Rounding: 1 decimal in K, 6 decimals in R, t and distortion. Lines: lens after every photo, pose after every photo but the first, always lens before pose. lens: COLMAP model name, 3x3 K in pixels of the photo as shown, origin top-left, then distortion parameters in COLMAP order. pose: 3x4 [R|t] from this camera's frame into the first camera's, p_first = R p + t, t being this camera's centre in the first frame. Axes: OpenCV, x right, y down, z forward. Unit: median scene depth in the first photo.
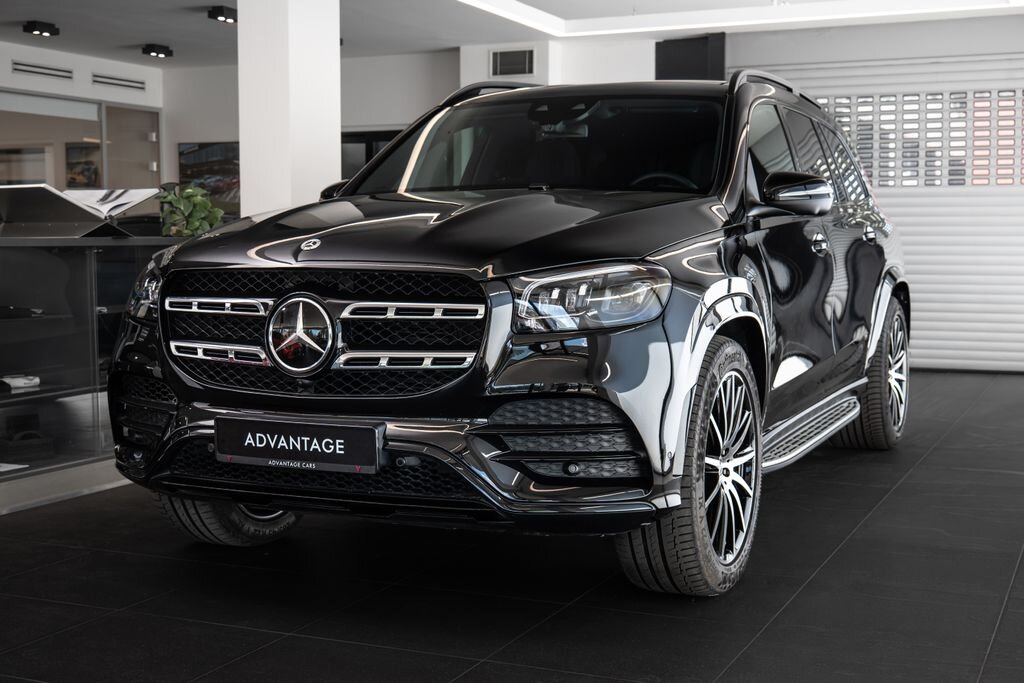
lens RADIAL K [[1345.3, 0, 513.3], [0, 1345.3, 338.7], [0, 0, 1]] dist [0.013968, 0.000000]
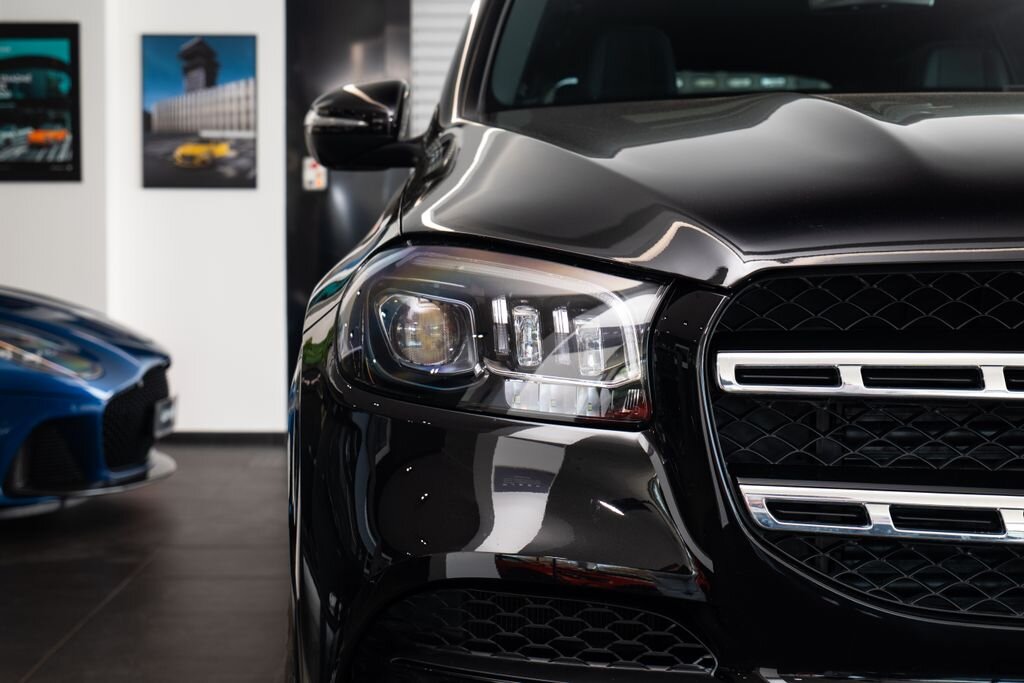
lens RADIAL K [[1865.0, 0, 513.1], [0, 1865.0, 338.7], [0, 0, 1]] dist [-0.031881, 0.000000]
pose [[0.899263, -0.017990, 0.437038, -0.538936], [0.030616, 0.999292, -0.021863, -0.027758], [-0.436335, 0.033041, 0.899177, 0.661546]]
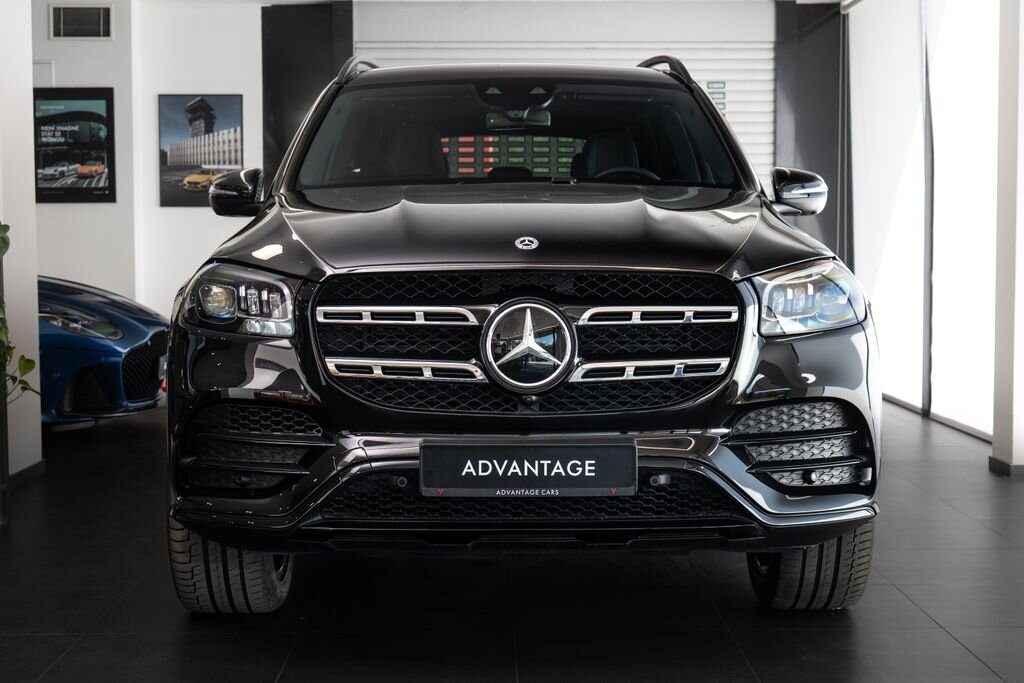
lens RADIAL K [[1677.4, 0, 509.9], [0, 1677.4, 346.3], [0, 0, 1]] dist [-0.022572, 0.000000]
pose [[0.904402, -0.027123, 0.425819, -0.638020], [0.033378, 0.999417, -0.007232, 0.005366], [-0.425375, 0.020753, 0.904779, 0.011375]]
